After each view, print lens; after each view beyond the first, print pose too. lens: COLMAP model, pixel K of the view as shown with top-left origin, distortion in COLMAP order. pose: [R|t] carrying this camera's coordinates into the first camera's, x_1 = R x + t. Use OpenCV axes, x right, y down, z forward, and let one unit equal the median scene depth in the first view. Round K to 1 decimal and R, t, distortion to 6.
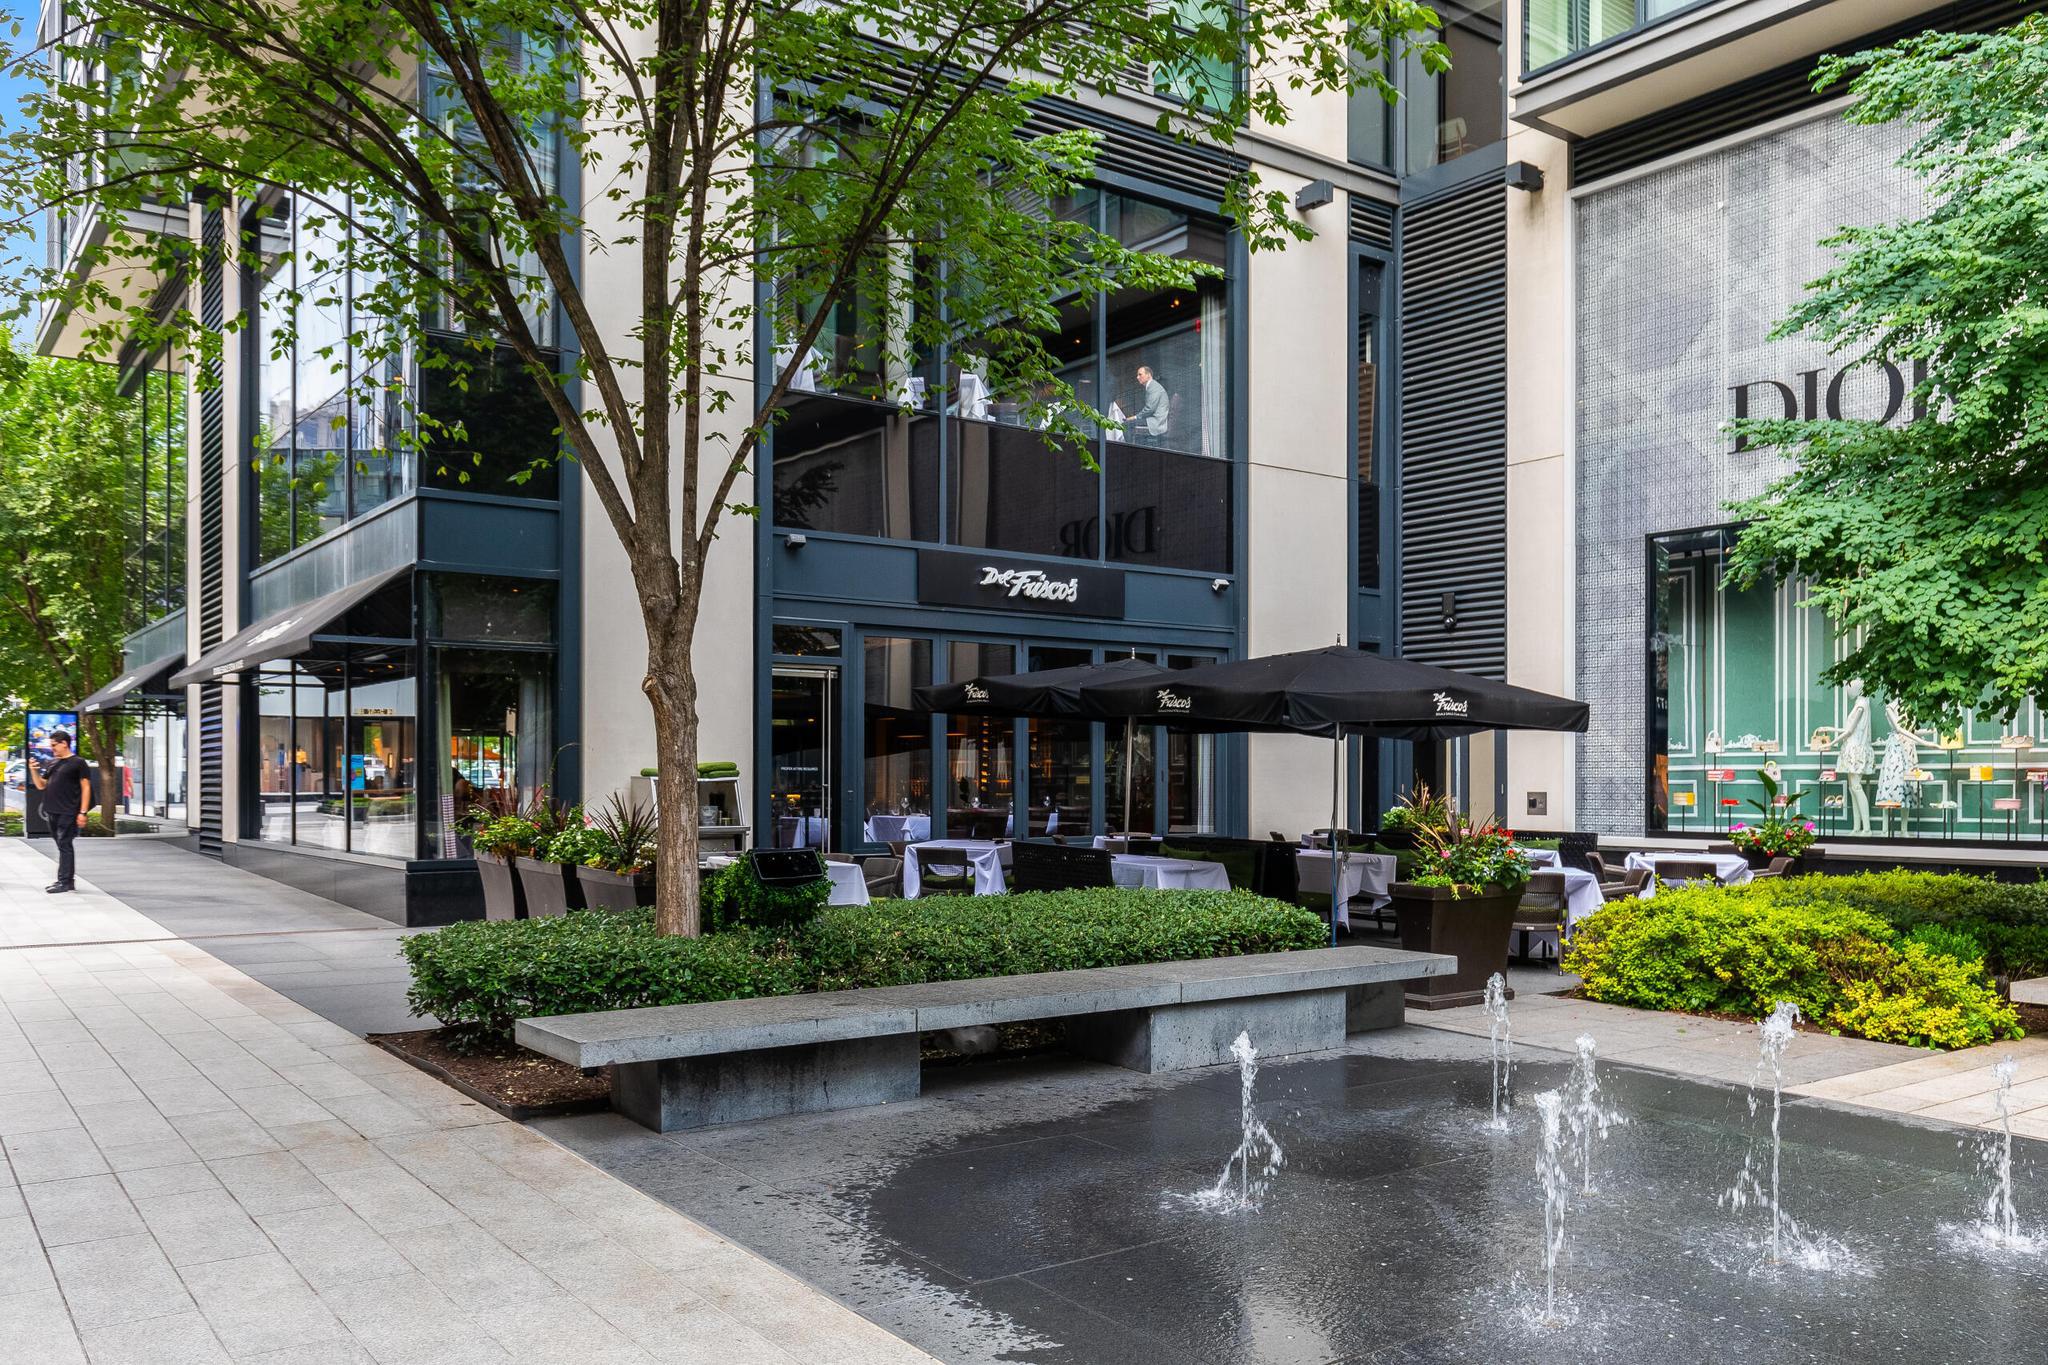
lens RADIAL K [[1594.6, 0, 1022.6], [0, 1594.6, 744.7], [0, 0, 1]] dist [-0.000845, -0.002604]
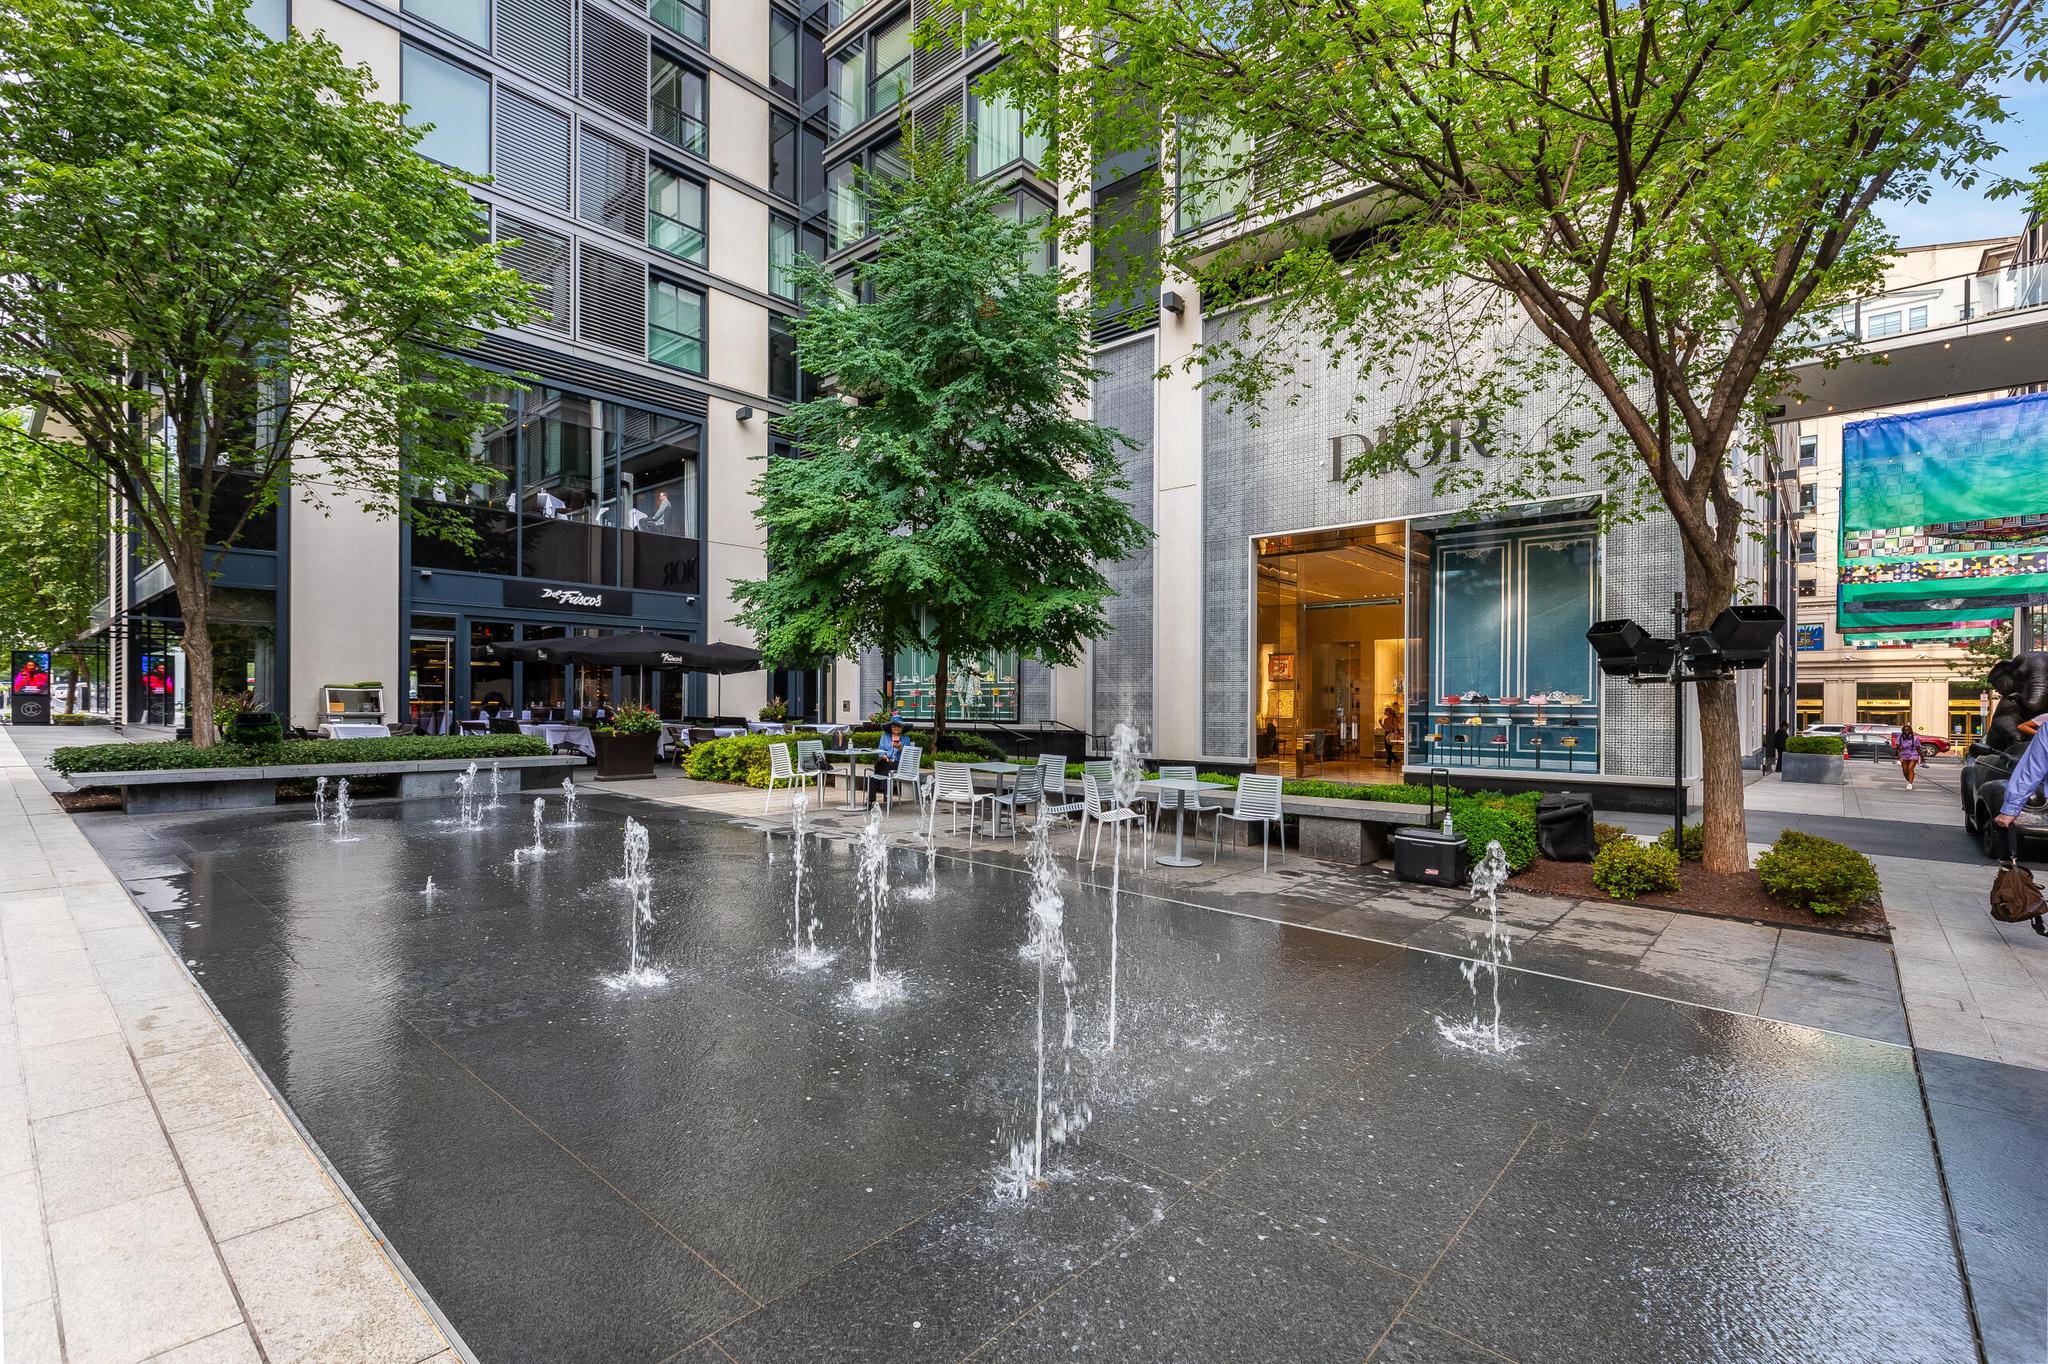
lens RADIAL K [[918.5, 0, 1024.0], [0, 918.5, 682.0], [0, 0, 1]] dist [0.001108, 0.000248]
pose [[0.974488, 0.008118, 0.224293, 0.277878], [-0.007595, 0.999966, -0.003194, 0.006489], [-0.224311, 0.001409, 0.974517, -0.254761]]
